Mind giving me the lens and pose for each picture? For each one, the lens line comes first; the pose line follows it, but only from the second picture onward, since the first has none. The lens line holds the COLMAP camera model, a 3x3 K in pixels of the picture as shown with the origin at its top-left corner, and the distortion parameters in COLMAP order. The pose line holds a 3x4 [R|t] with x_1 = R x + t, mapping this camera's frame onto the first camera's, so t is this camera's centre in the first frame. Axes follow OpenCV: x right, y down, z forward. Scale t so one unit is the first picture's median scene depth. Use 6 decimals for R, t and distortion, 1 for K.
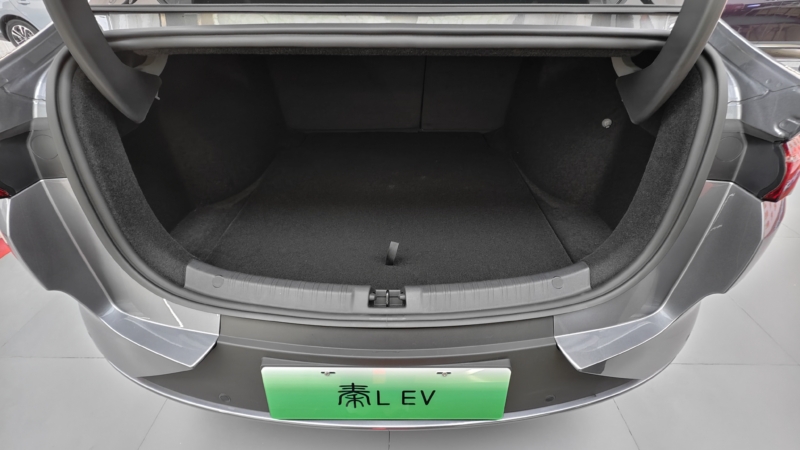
lens RADIAL K [[319.5, 0, 402.9], [0, 319.5, 223.8], [0, 0, 1]] dist [-0.009758, 0.000652]
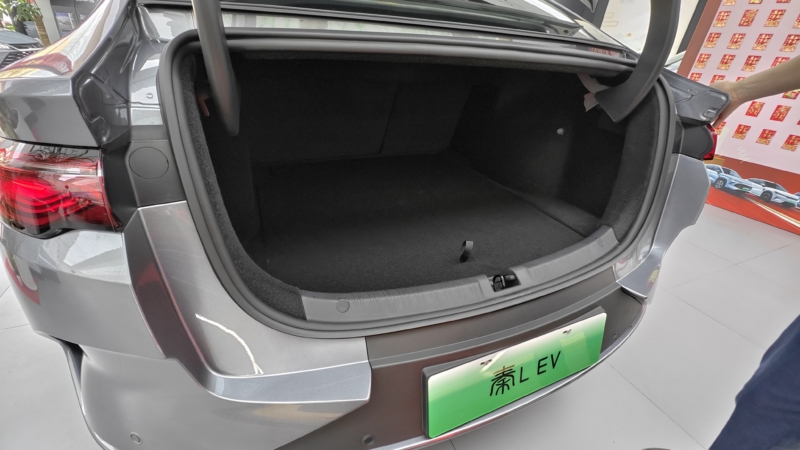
lens RADIAL K [[319.5, 0, 406.1], [0, 319.5, 221.4], [0, 0, 1]] dist [-0.009758, 0.000652]
pose [[0.912105, -0.145293, 0.383347, -0.748532], [0.191785, 0.977683, -0.085764, 0.064573], [-0.362331, 0.151746, 0.919614, 0.087350]]
